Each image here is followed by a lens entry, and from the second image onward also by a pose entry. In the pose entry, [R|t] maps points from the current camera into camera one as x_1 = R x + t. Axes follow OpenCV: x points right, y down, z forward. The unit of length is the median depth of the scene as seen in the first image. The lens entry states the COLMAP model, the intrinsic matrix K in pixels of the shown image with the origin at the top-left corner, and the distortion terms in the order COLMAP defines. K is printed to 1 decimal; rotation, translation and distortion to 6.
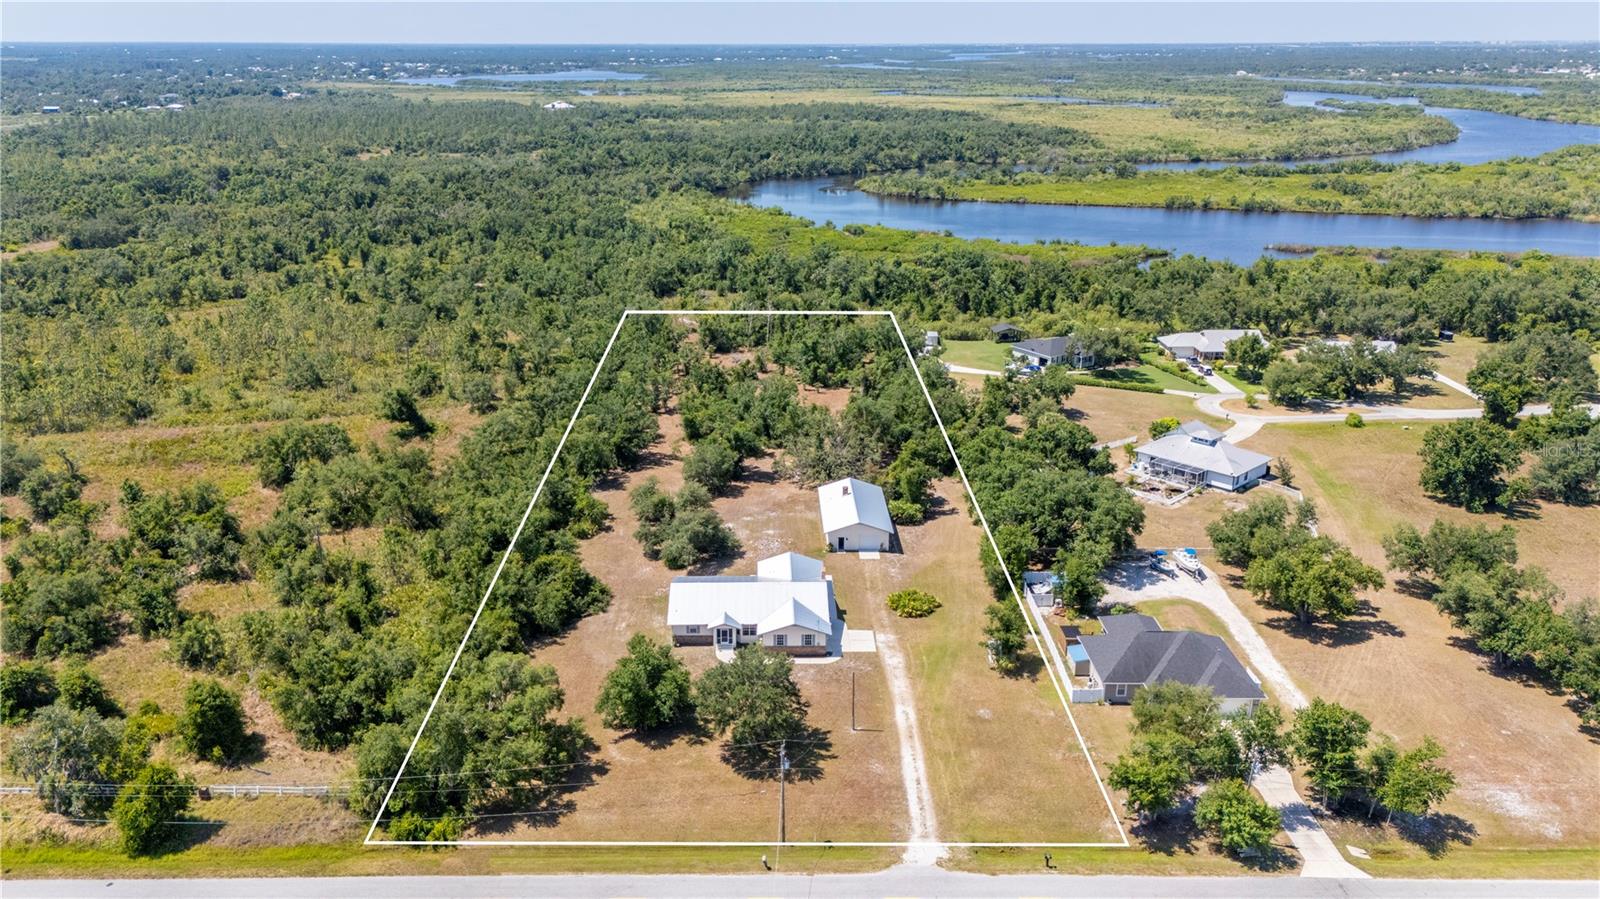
lens RADIAL K [[1203.4, 0, 767.4], [0, 1203.4, 446.4], [0, 0, 1]] dist [0.074534, -0.004998]
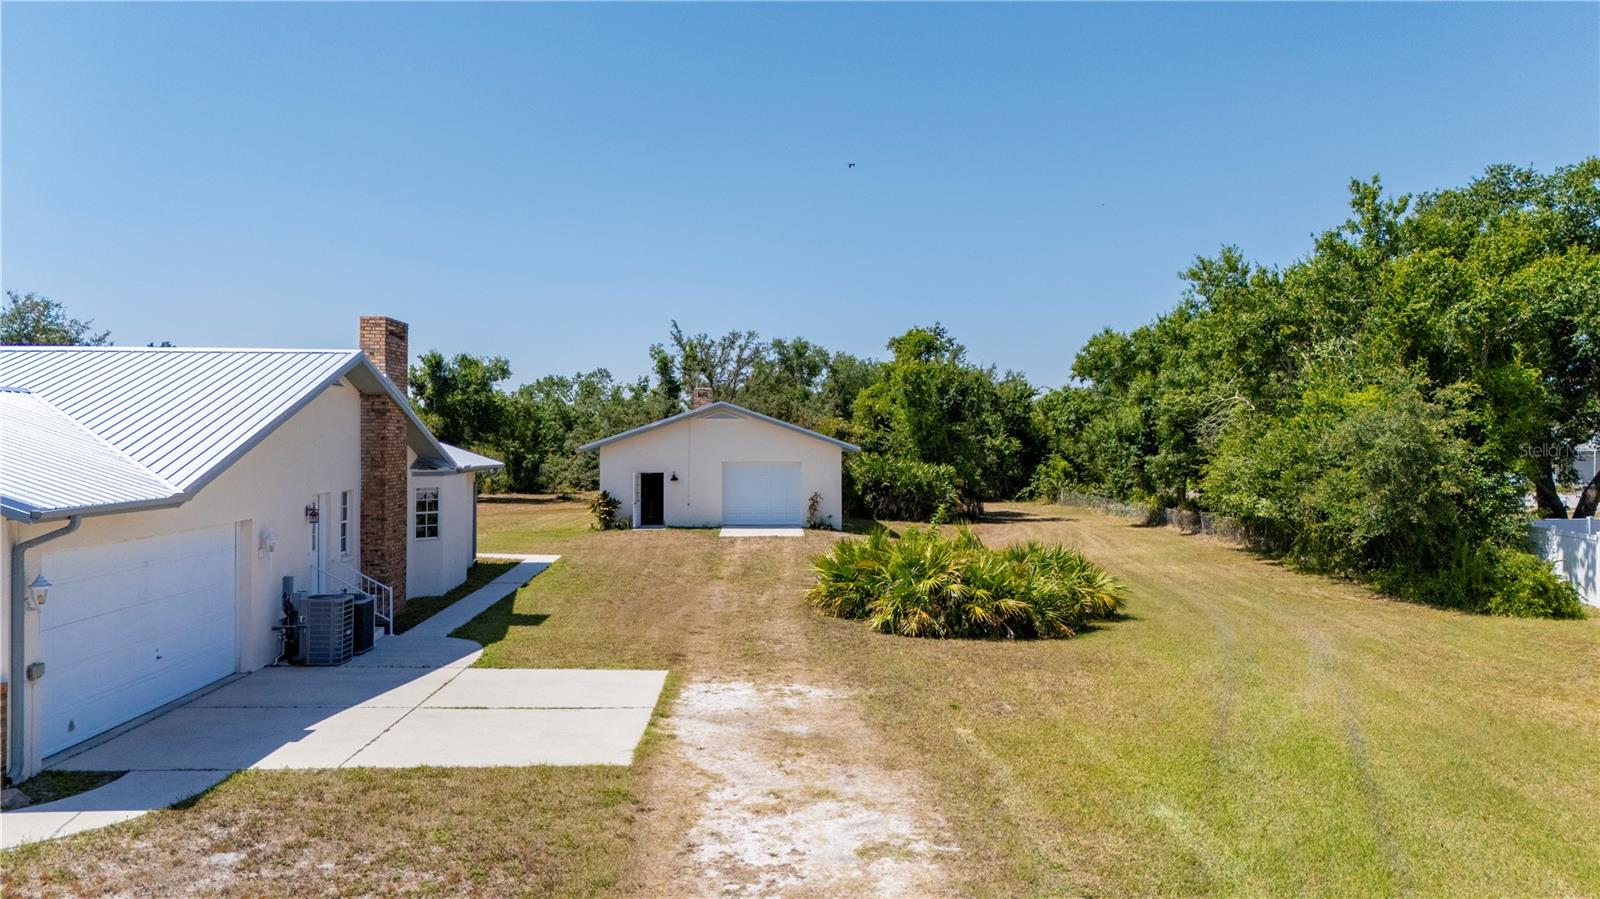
lens RADIAL K [[1170.8, 0, 802.3], [0, 1170.8, 451.8], [0, 0, 1]] dist [0.075448, -0.076627]
pose [[0.999458, 0.003416, 0.032729, 0.099541], [0.006968, 0.950069, -0.311963, 0.174129], [-0.032161, 0.312023, 0.949530, 0.900145]]
